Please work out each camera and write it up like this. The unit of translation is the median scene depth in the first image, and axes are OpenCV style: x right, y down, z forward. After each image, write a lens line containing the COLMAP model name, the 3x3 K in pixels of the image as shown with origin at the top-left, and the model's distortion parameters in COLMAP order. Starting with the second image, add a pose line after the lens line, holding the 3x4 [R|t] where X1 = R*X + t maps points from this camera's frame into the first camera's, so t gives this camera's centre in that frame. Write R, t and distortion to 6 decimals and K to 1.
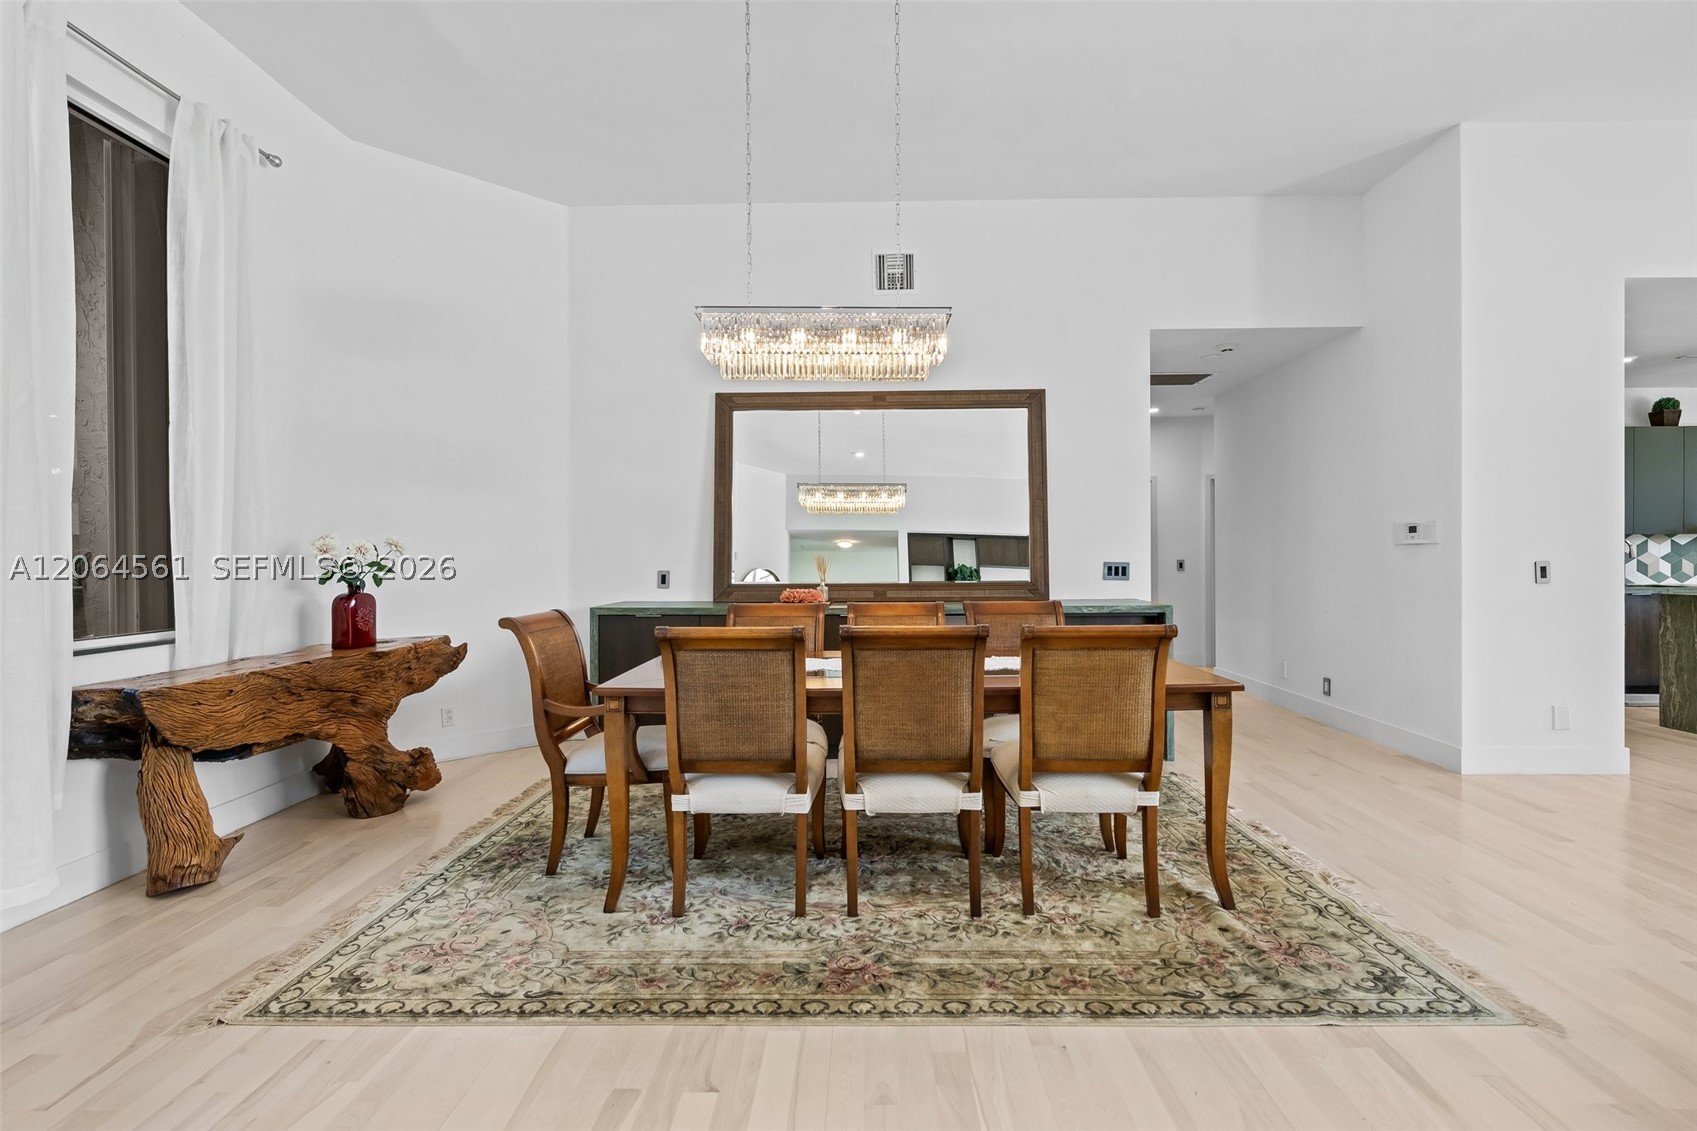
lens RADIAL K [[813.1, 0, 849.7], [0, 813.1, 561.9], [0, 0, 1]] dist [0.002456, -0.000455]
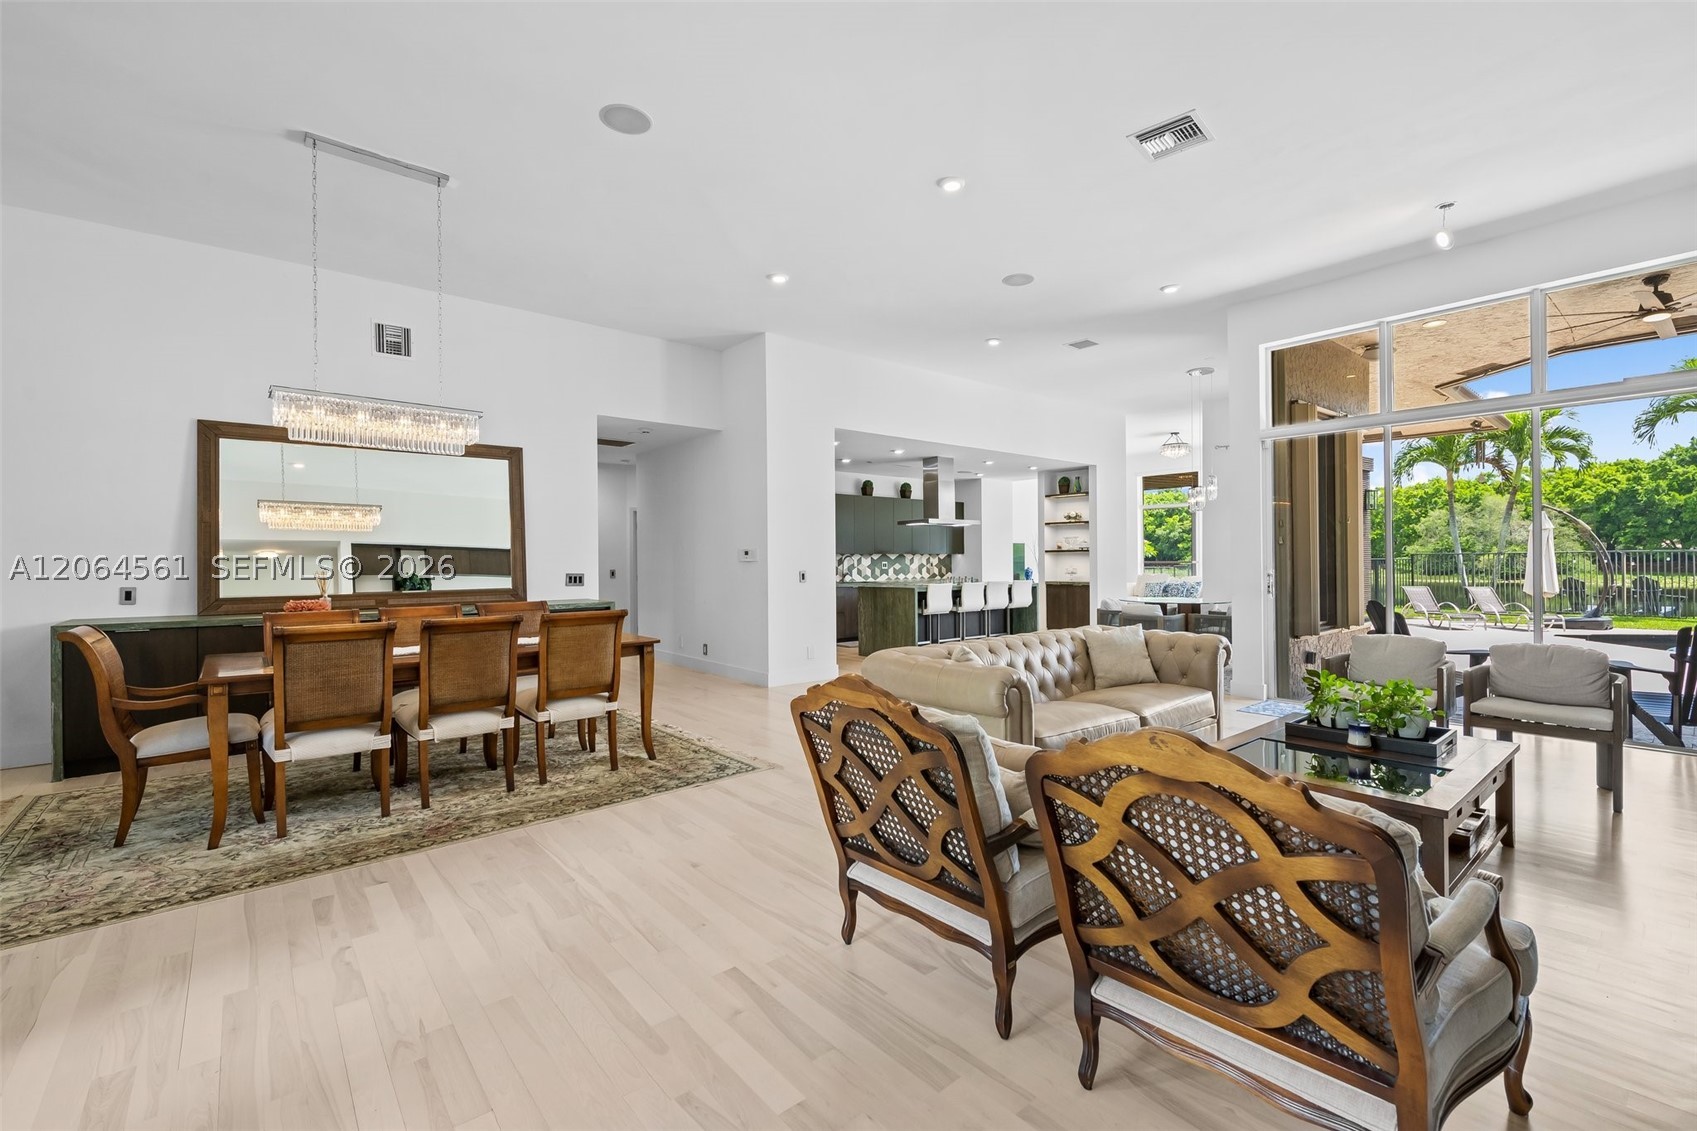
lens RADIAL K [[748.0, 0, 847.0], [0, 748.0, 558.9], [0, 0, 1]] dist [0.002933, -0.001178]
pose [[0.761885, 0.000010, 0.647712, -0.307037], [0.007586, 0.999931, -0.008940, -0.018893], [-0.647667, 0.011725, 0.761833, -0.602524]]
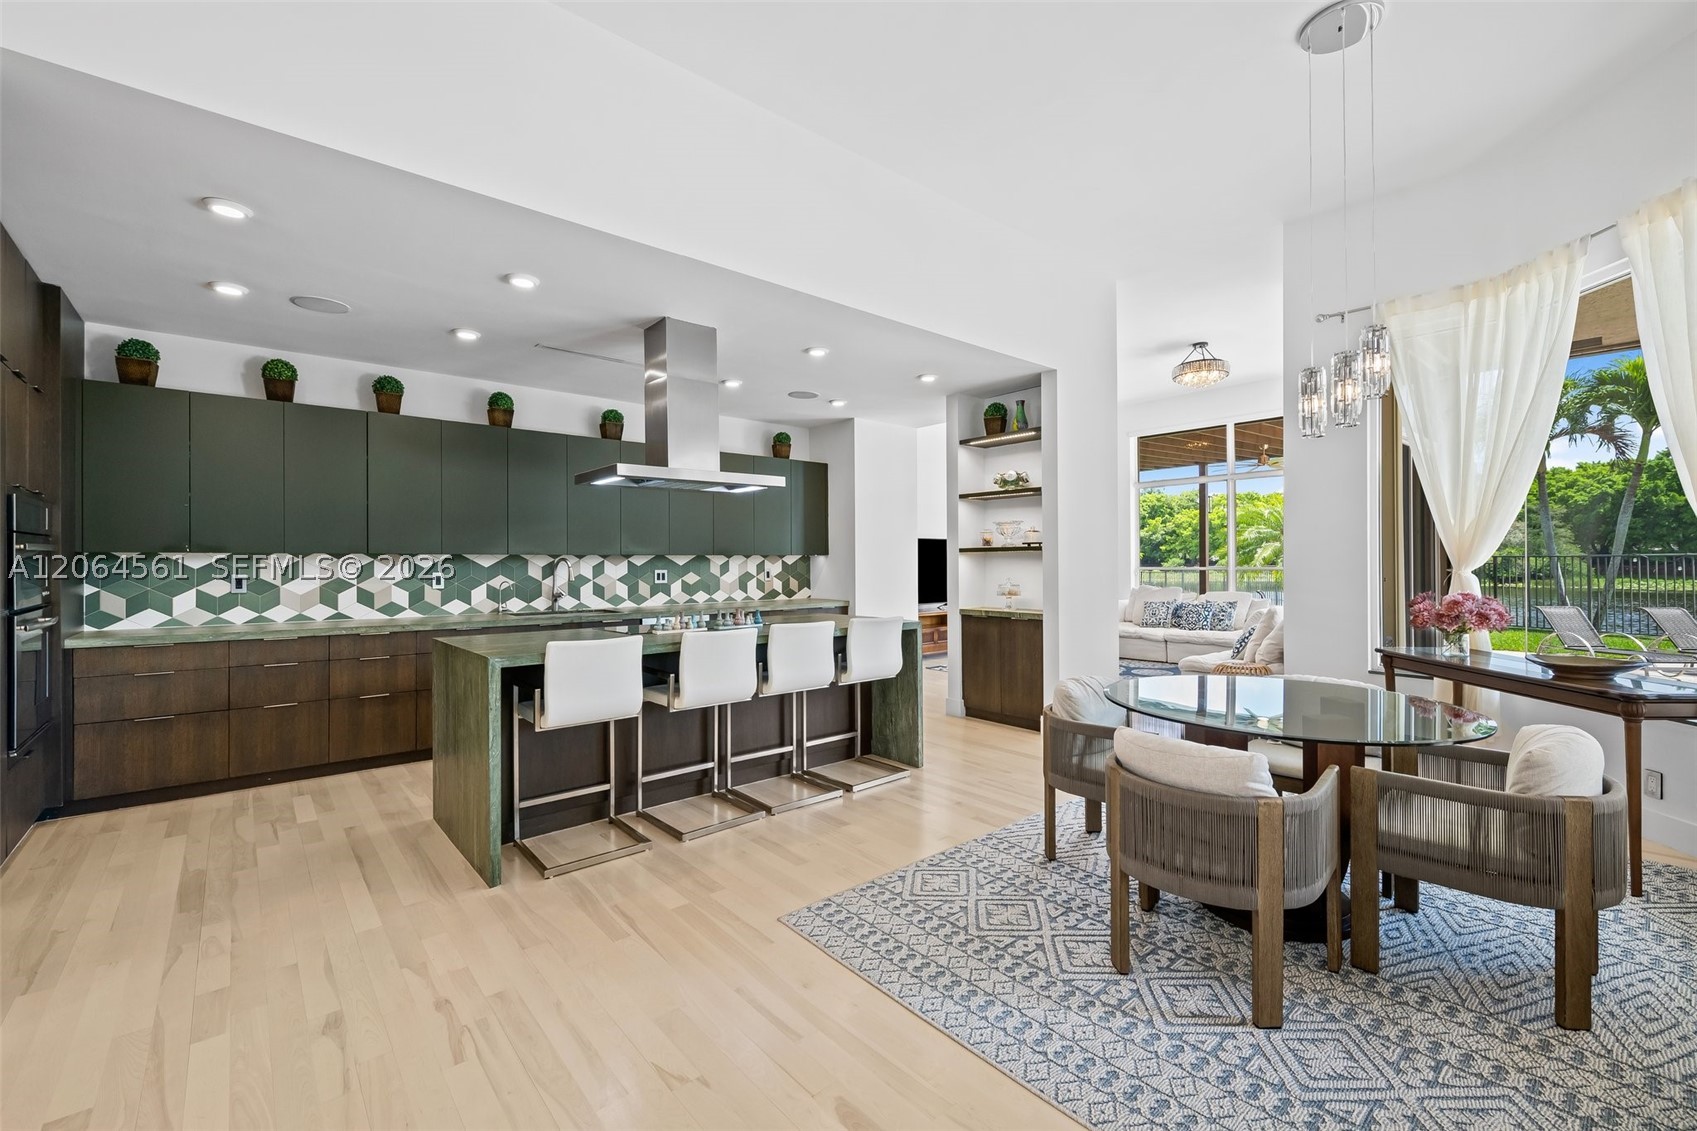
lens RADIAL K [[727.3, 0, 850.3], [0, 727.3, 556.8], [0, 0, 1]] dist [0.012588, -0.011775]
pose [[0.750126, 0.004642, 0.661279, 1.509649], [0.006964, 0.999864, -0.014919, -0.040644], [-0.661258, 0.015796, 0.749992, 0.439072]]
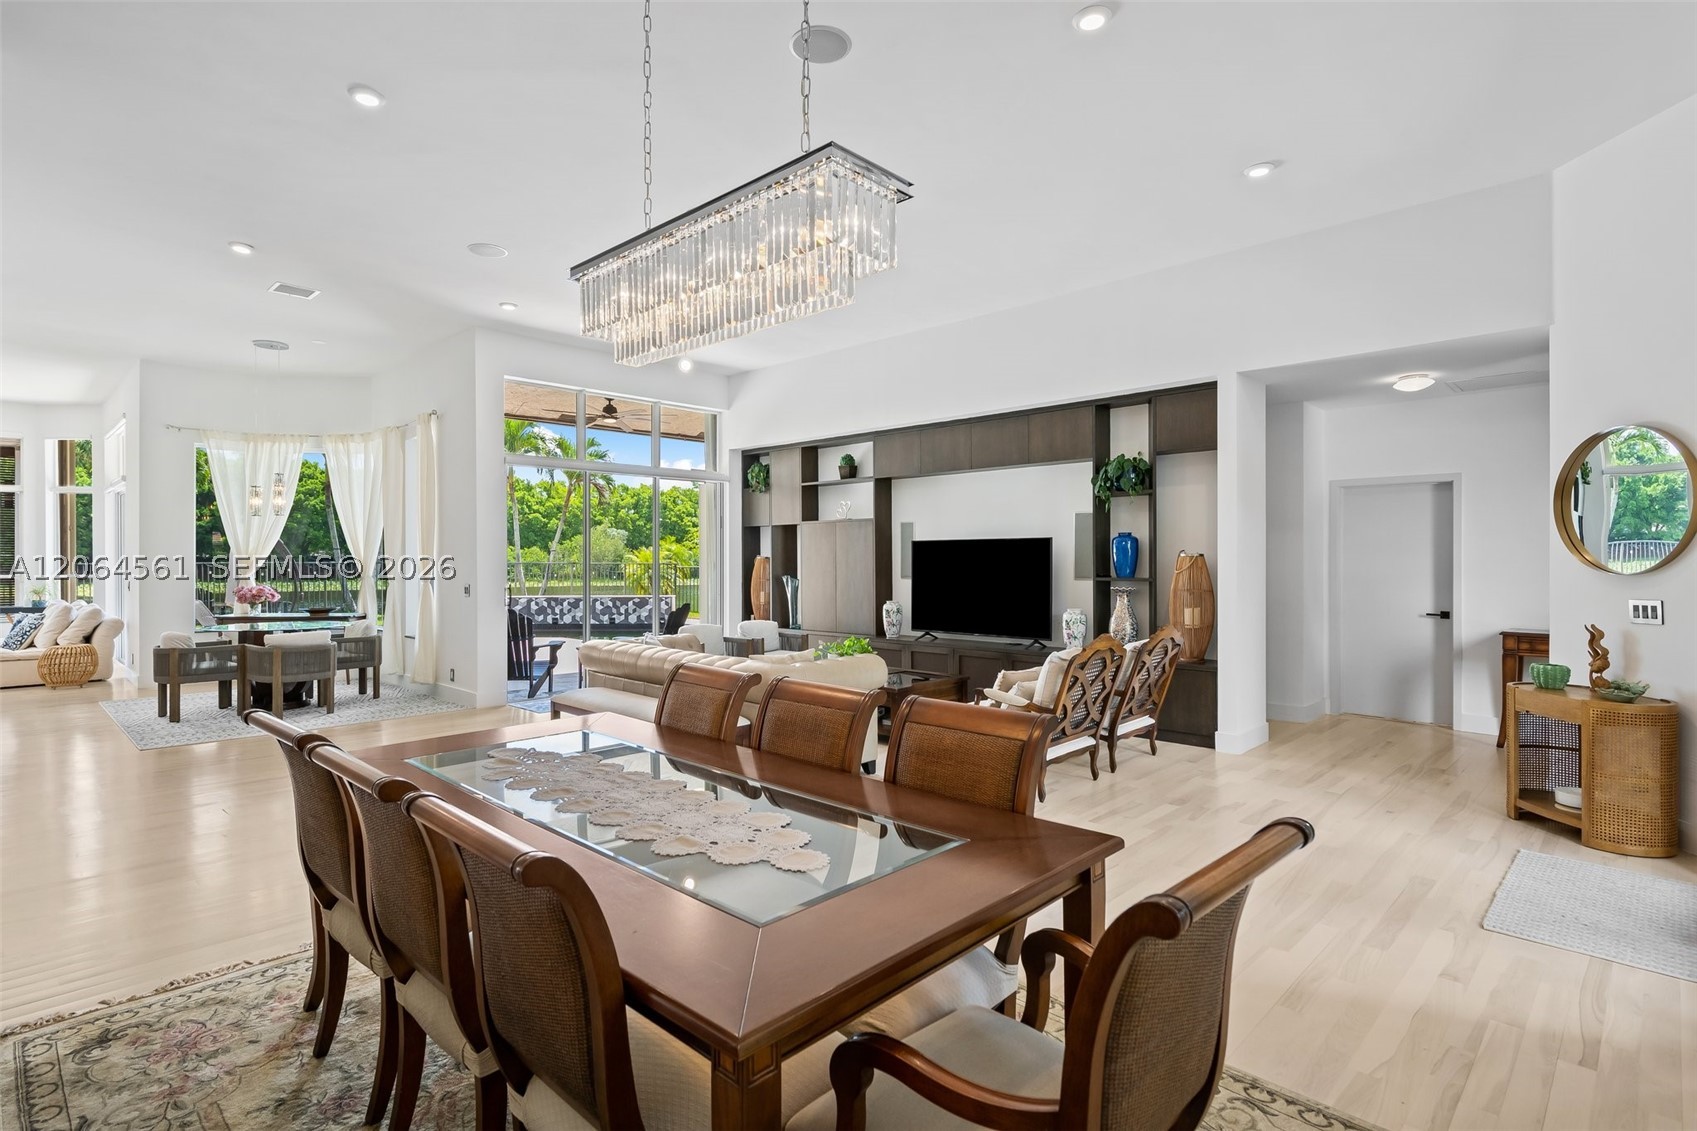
lens RADIAL K [[822.1, 0, 848.5], [0, 822.1, 565.5], [0, 0, 1]] dist [0.002633, -0.006148]
pose [[-0.726820, -0.000252, 0.686828, -0.584468], [0.007262, 0.999941, 0.008051, -0.070891], [-0.686790, 0.010839, -0.726776, 1.404024]]
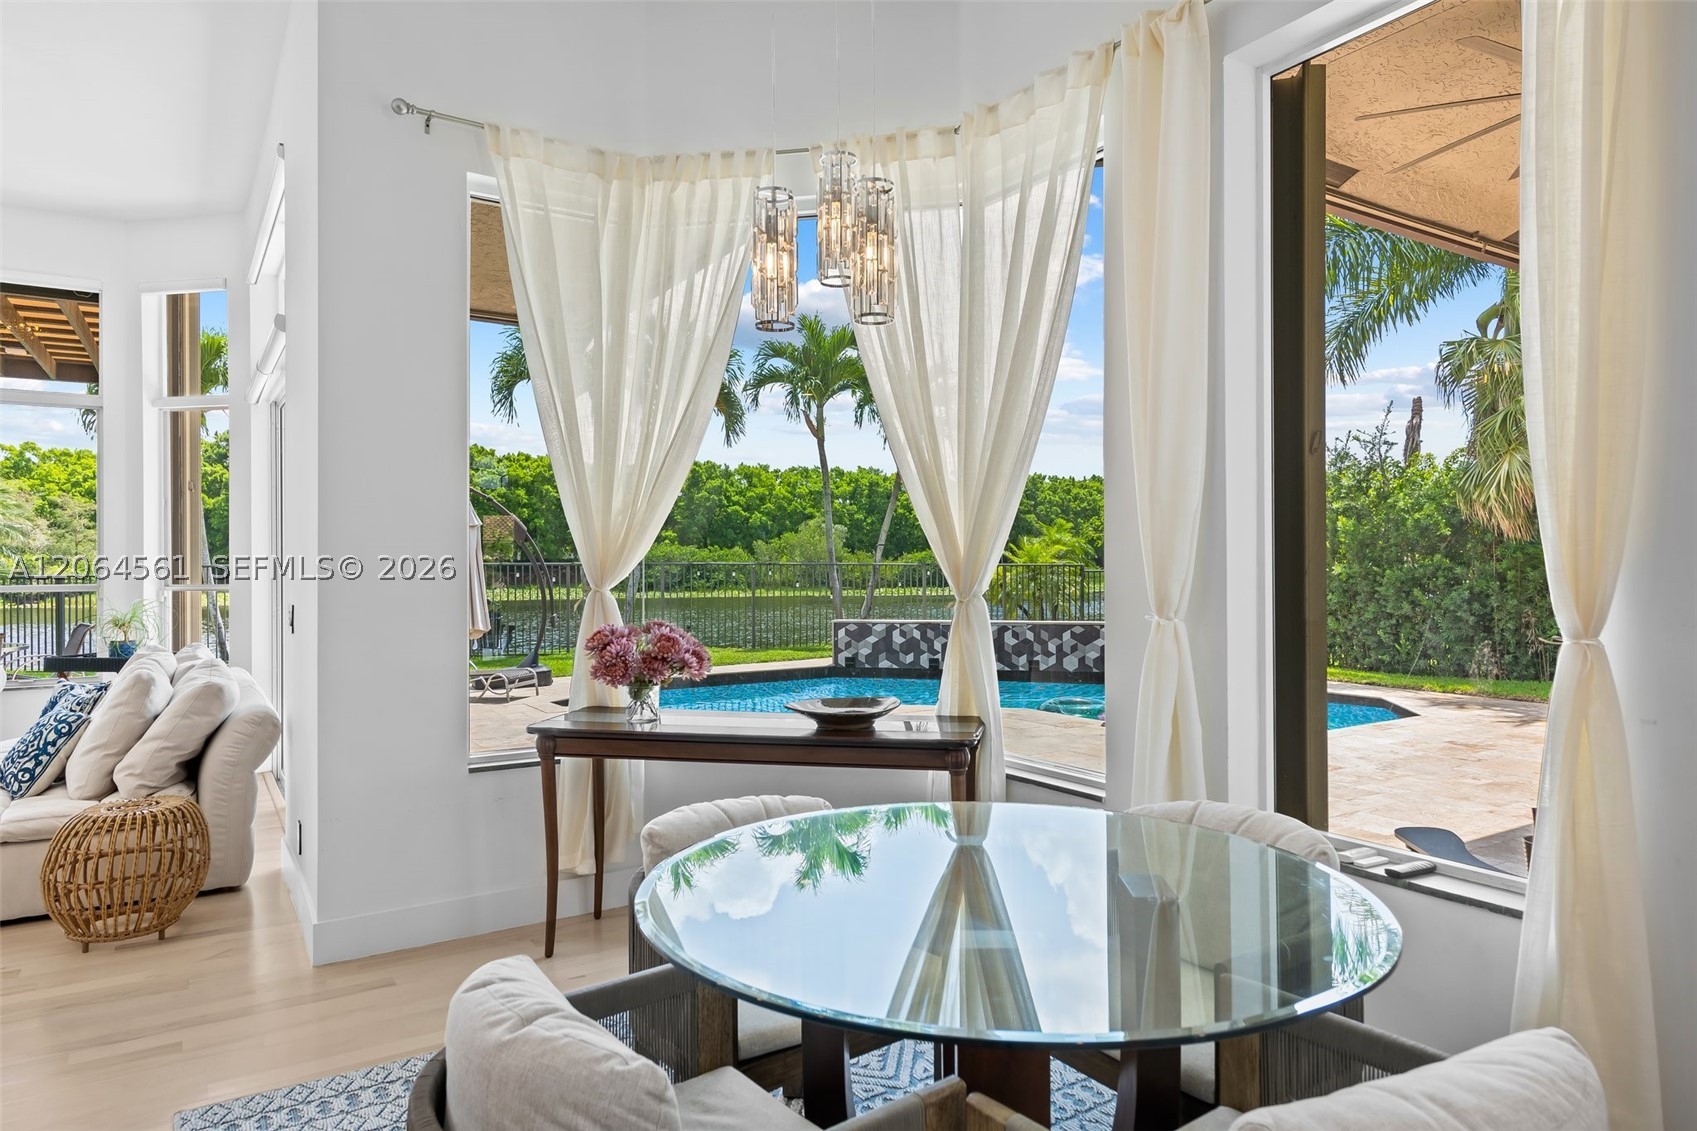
lens RADIAL K [[1035.3, 0, 846.0], [0, 1035.3, 559.8], [0, 0, 1]] dist [0.003215, 0.001651]
pose [[-0.544685, 0.009725, 0.838584, 2.038699], [0.010708, 0.999932, -0.004641, -0.050271], [-0.838572, 0.006451, -0.544752, 1.145311]]
